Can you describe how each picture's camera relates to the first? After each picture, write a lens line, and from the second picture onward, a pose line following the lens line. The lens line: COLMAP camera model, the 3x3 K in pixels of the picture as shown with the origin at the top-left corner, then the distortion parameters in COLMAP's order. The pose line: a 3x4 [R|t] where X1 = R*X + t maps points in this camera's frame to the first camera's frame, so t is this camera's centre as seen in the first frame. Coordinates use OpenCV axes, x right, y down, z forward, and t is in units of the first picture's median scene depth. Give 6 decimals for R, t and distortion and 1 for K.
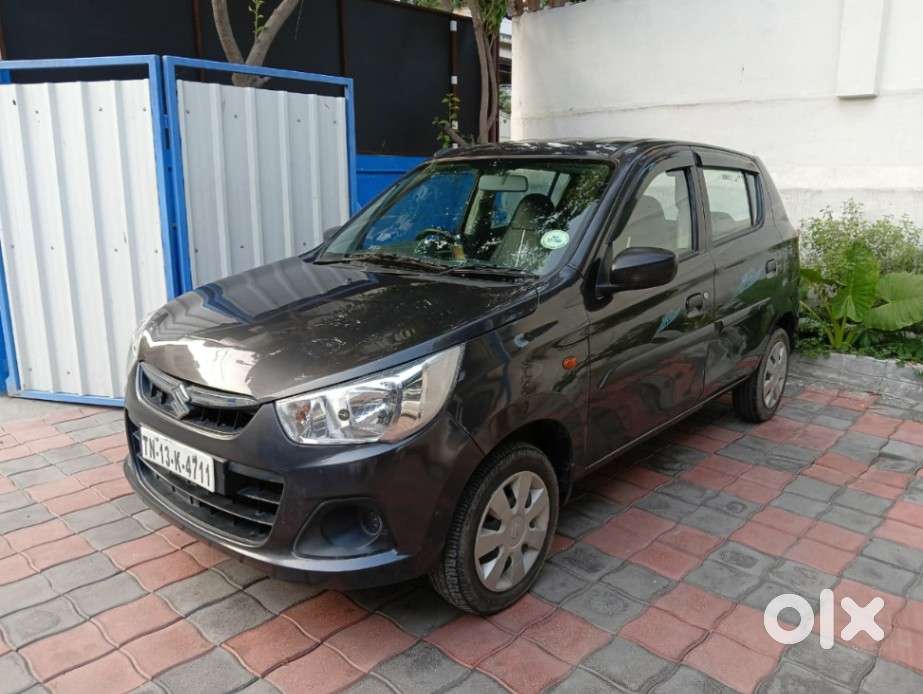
lens RADIAL K [[722.5, 0, 465.9], [0, 722.5, 353.1], [0, 0, 1]] dist [0.023900, -0.059059]
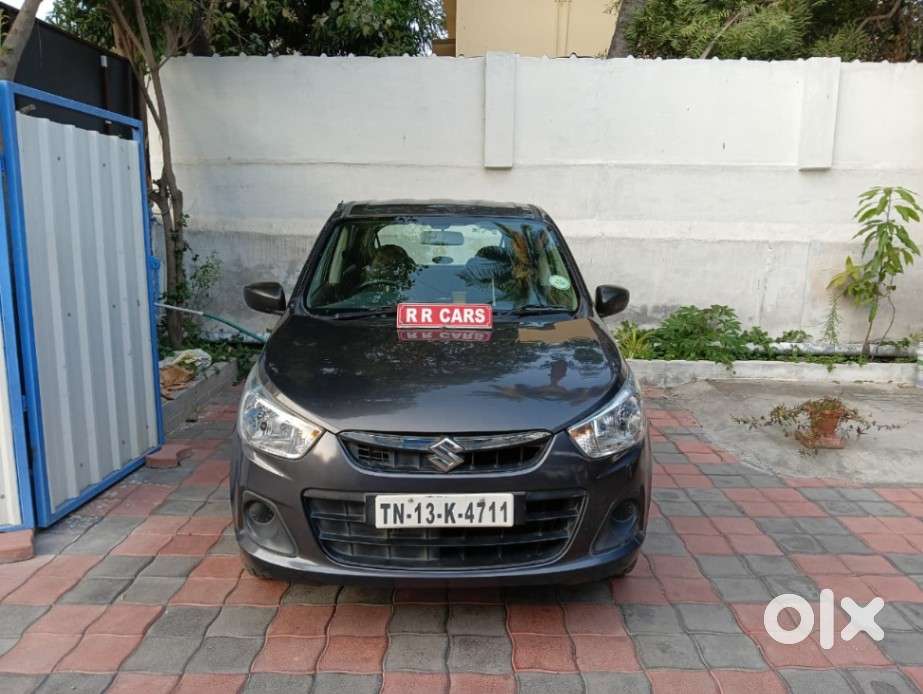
lens RADIAL K [[722.5, 0, 465.0], [0, 722.5, 348.8], [0, 0, 1]] dist [0.023900, -0.059059]
pose [[0.738157, -0.111787, 0.665303, -0.602617], [0.152103, 0.988361, -0.002691, -0.043558], [-0.657258, 0.103181, 0.746569, 0.114650]]
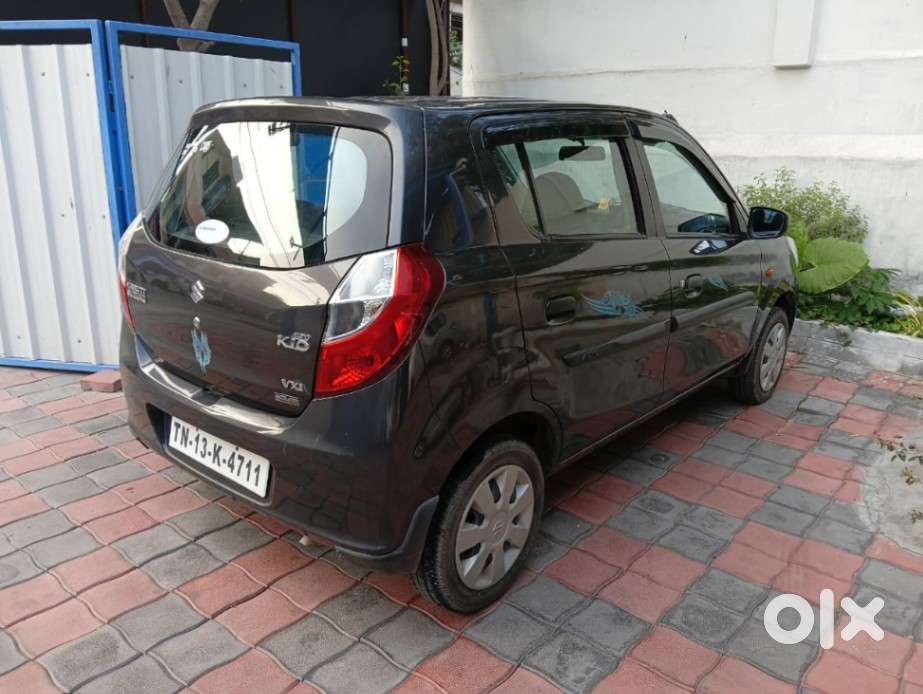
lens RADIAL K [[722.5, 0, 463.3], [0, 722.5, 350.6], [0, 0, 1]] dist [0.023900, -0.059059]
pose [[0.998730, -0.006350, 0.049979, 0.022918], [0.003825, 0.998719, 0.050457, -0.003485], [-0.050235, -0.050202, 0.997475, -0.043706]]
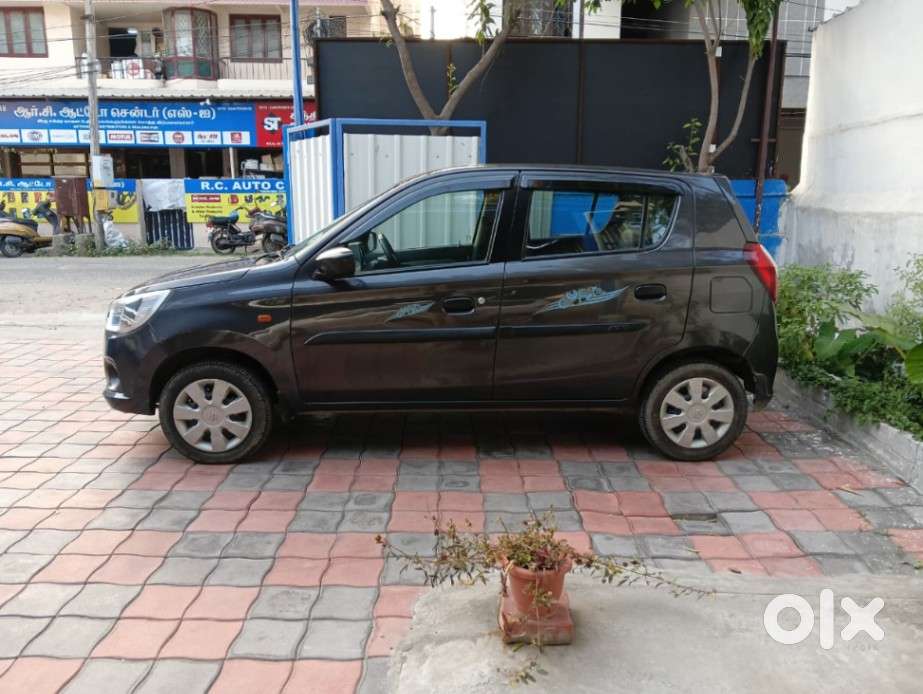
lens RADIAL K [[708.8, 0, 476.7], [0, 708.8, 348.3], [0, 0, 1]] dist [0.028629, -0.031706]
pose [[0.695551, 0.156969, -0.701120, 0.952804], [-0.179211, 0.982902, 0.042268, -0.044018], [0.695767, 0.096249, 0.711790, 0.166703]]
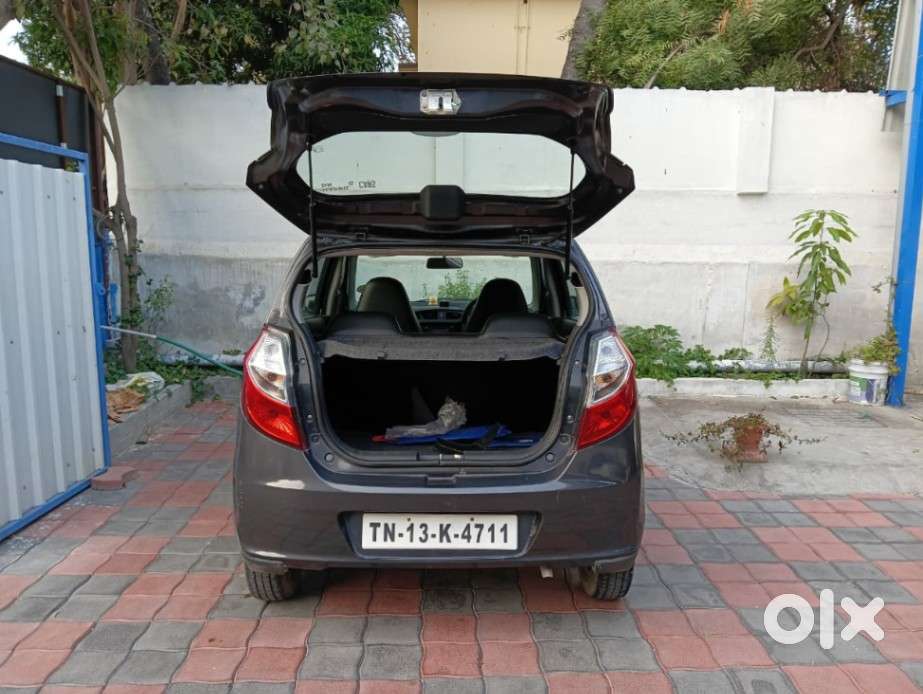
lens RADIAL K [[722.5, 0, 463.1], [0, 722.5, 348.8], [0, 0, 1]] dist [0.023900, -0.059059]
pose [[0.717214, -0.102114, 0.689331, -0.587157], [0.160786, 0.986763, -0.021115, -0.041157], [-0.678051, 0.125978, 0.724139, 0.037616]]
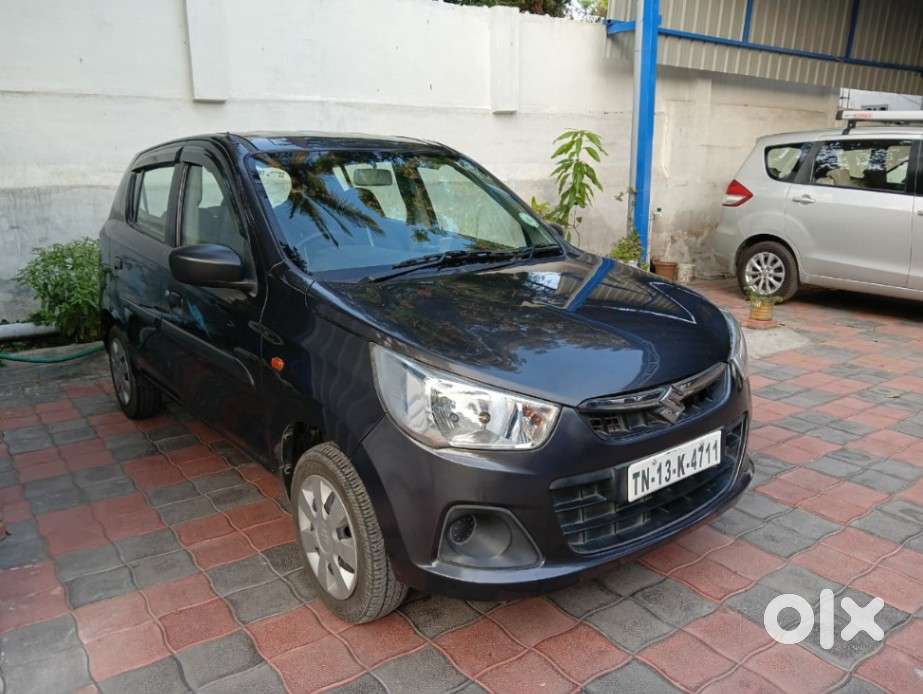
lens RADIAL K [[722.5, 0, 464.5], [0, 722.5, 354.1], [0, 0, 1]] dist [0.023900, -0.059059]
pose [[0.205235, -0.245595, 0.947398, -0.770033], [0.244683, 0.950140, 0.193300, -0.142284], [-0.947633, 0.192141, 0.255094, 0.580216]]
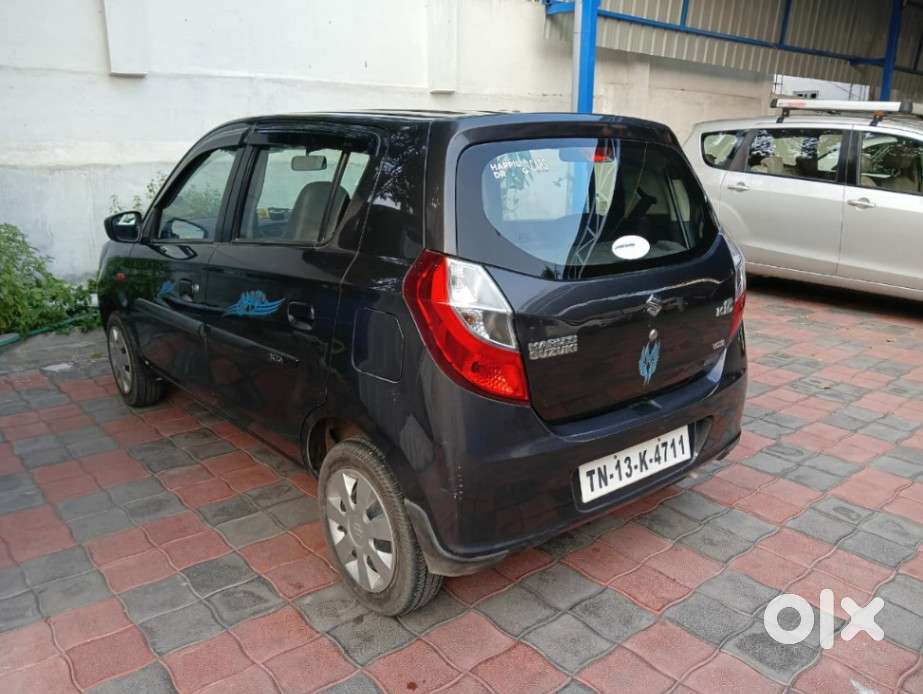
lens RADIAL K [[722.5, 0, 462.5], [0, 722.5, 354.4], [0, 0, 1]] dist [0.023900, -0.059059]
pose [[0.128756, -0.276119, 0.952460, -0.731541], [0.231639, 0.942259, 0.241849, -0.157919], [-0.964243, 0.189487, 0.185282, 0.577092]]
